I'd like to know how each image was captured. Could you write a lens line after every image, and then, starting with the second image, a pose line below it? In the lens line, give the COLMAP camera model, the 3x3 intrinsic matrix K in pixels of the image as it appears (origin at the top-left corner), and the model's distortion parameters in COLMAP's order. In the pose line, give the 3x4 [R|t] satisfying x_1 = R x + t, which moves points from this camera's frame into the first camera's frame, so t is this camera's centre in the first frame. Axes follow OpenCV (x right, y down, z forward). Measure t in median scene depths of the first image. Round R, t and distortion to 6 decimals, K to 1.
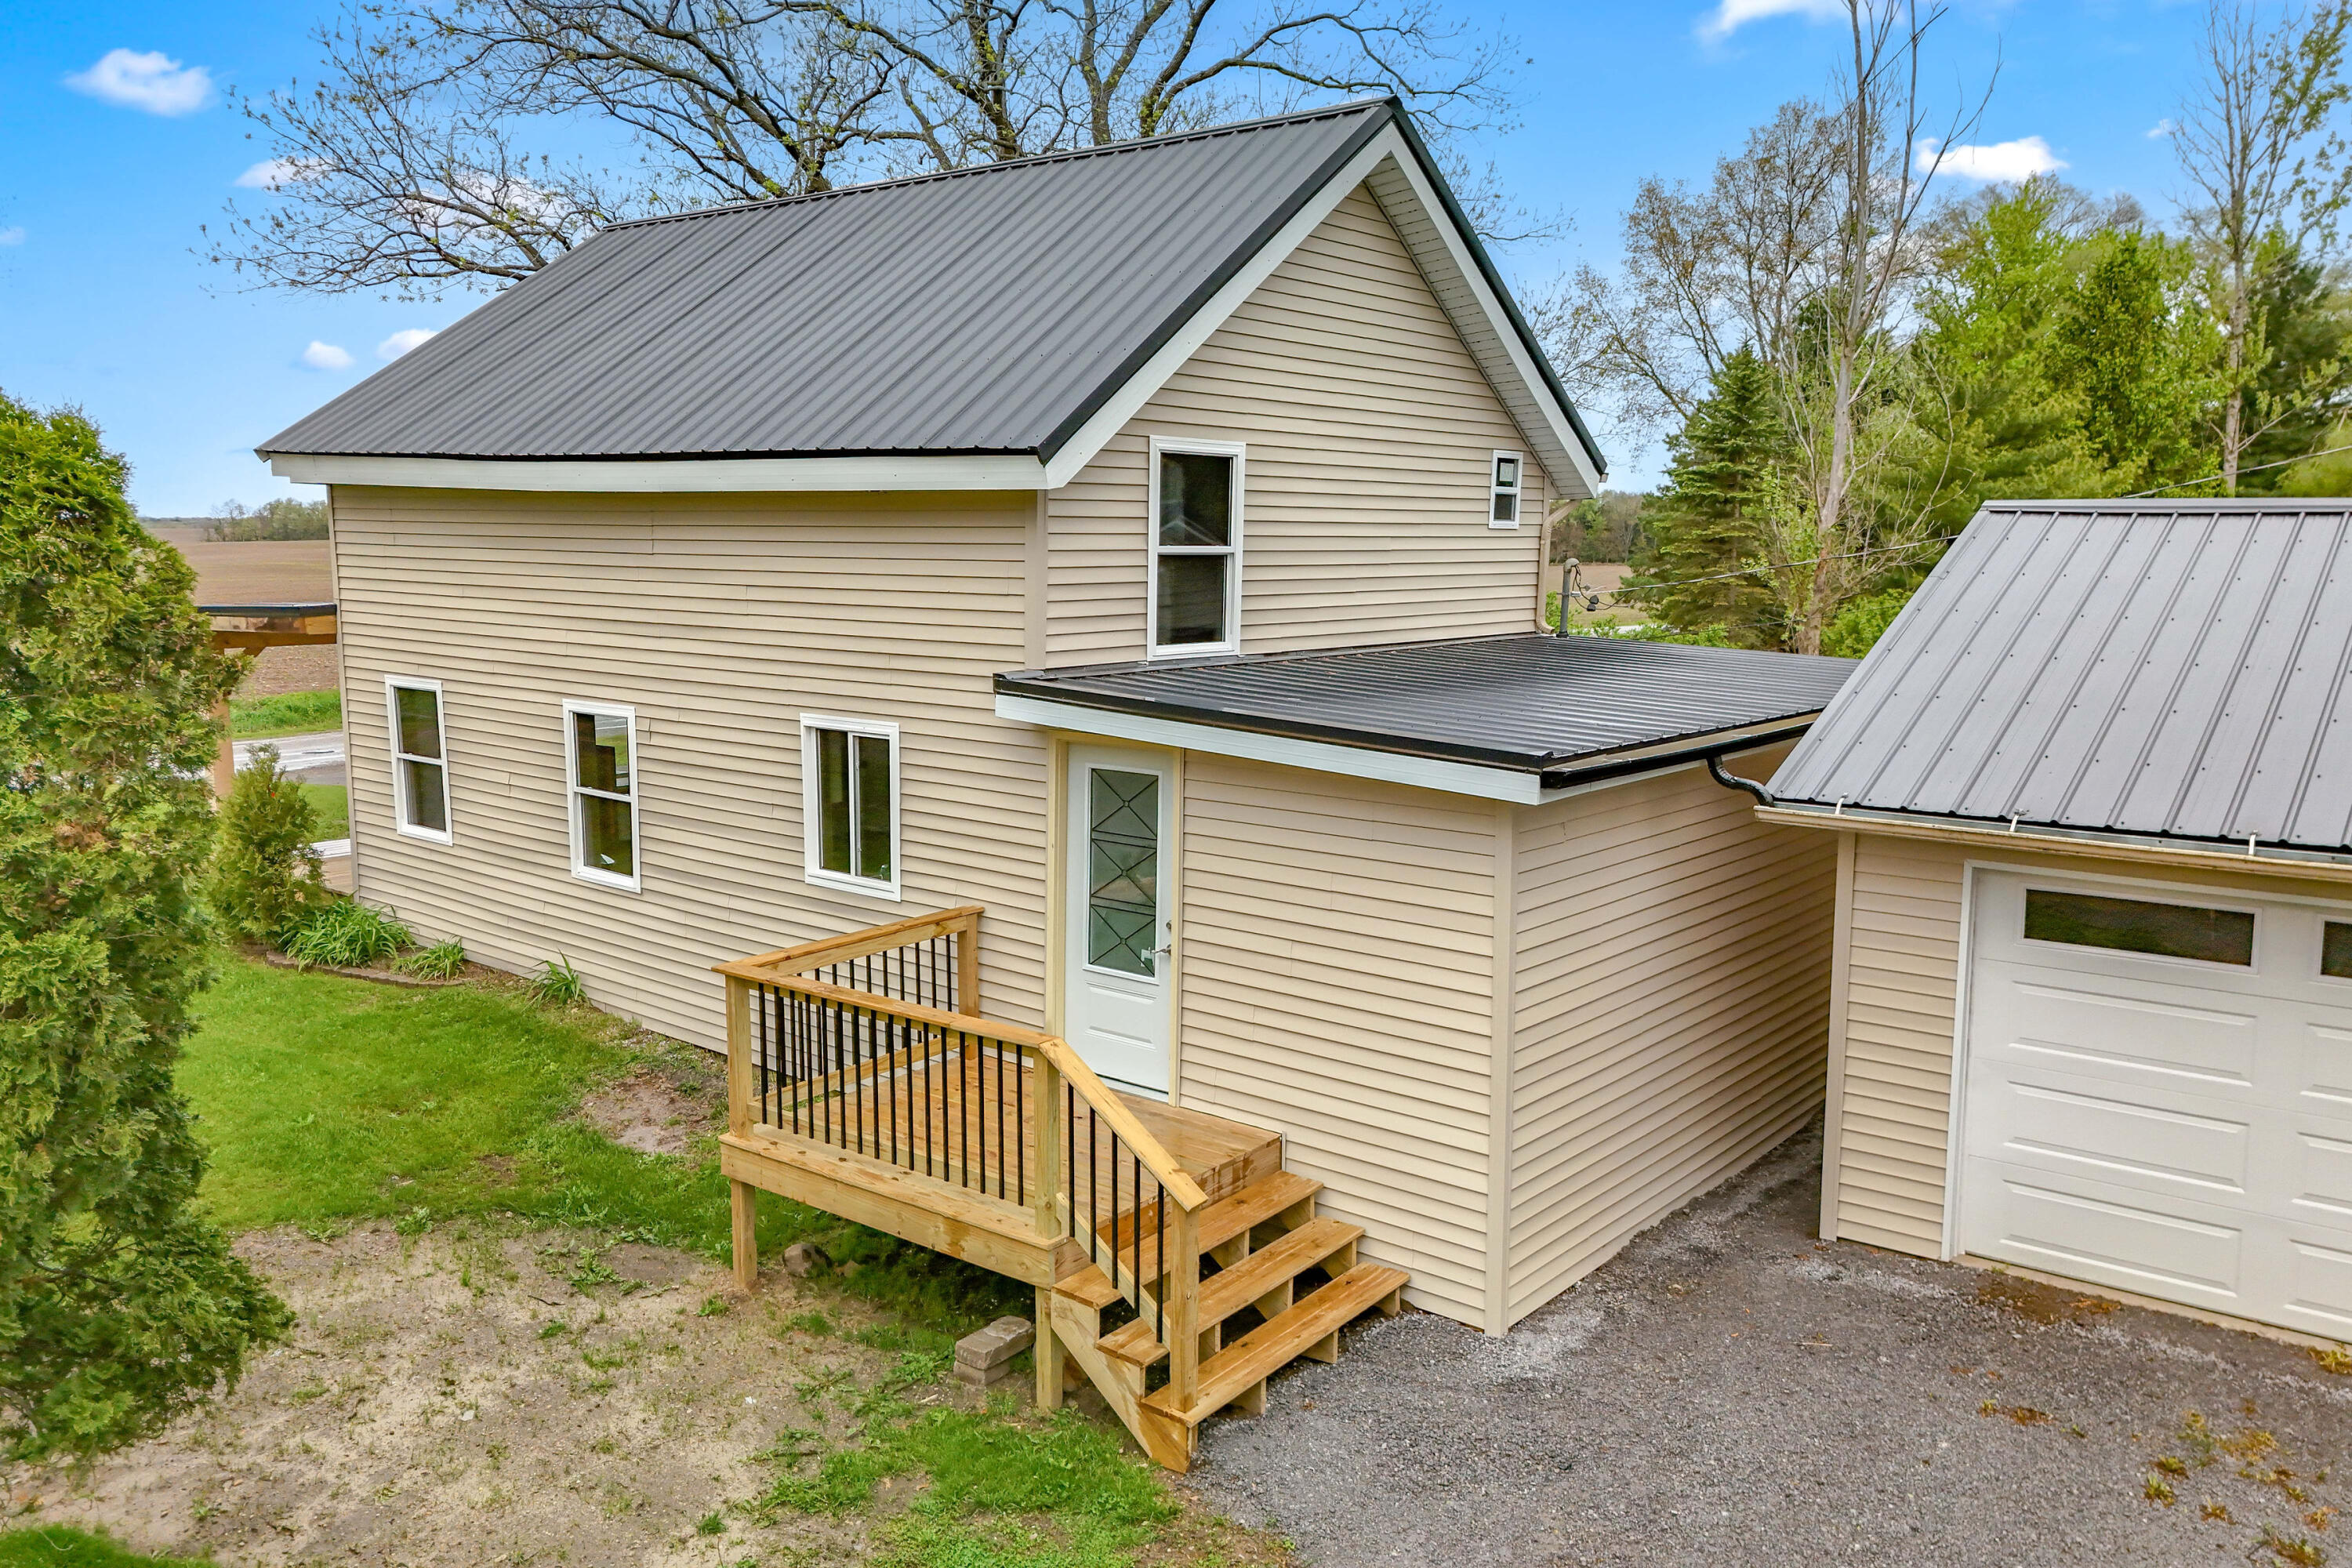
lens RADIAL K [[1738.0, 0, 1180.7], [0, 1738.0, 777.0], [0, 0, 1]] dist [0.068901, -0.041388]
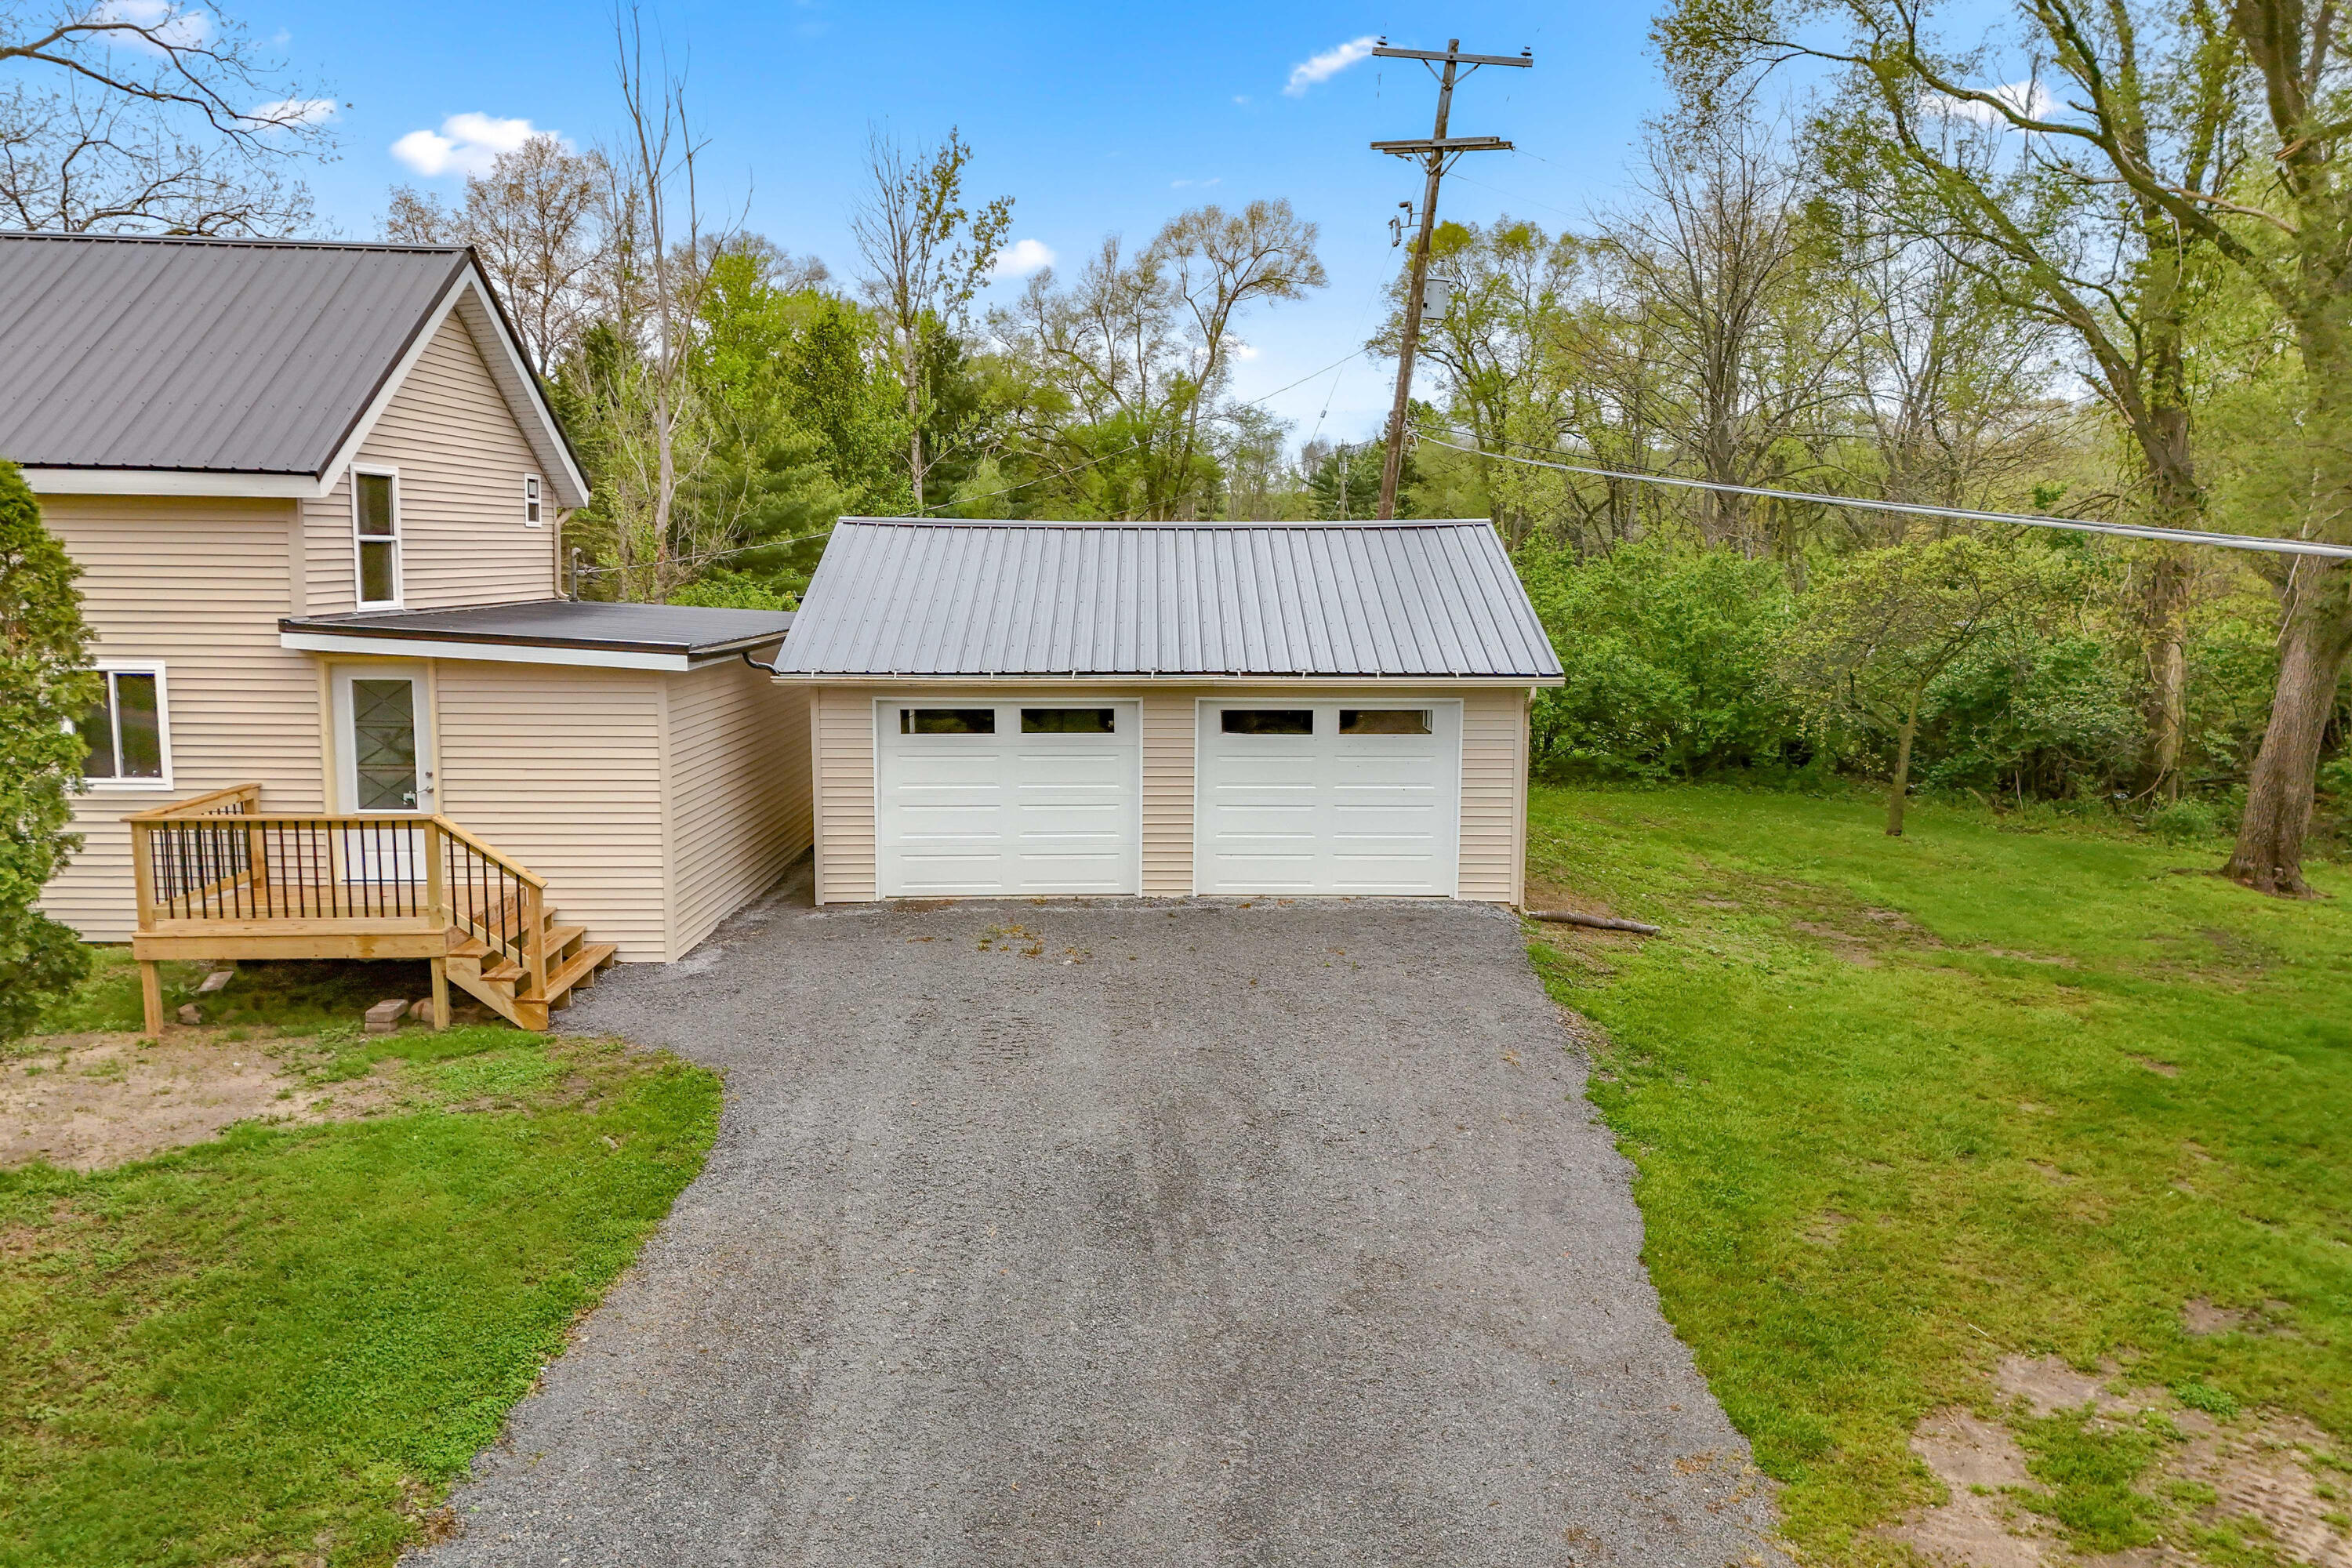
lens RADIAL K [[1782.5, 0, 1163.2], [0, 1782.5, 781.2], [0, 0, 1]] dist [0.098083, -0.091494]
pose [[0.781906, -0.081032, 0.618108, -0.401706], [0.082390, 0.996251, 0.026382, 0.083273], [-0.617928, 0.030297, 0.785650, -0.573756]]
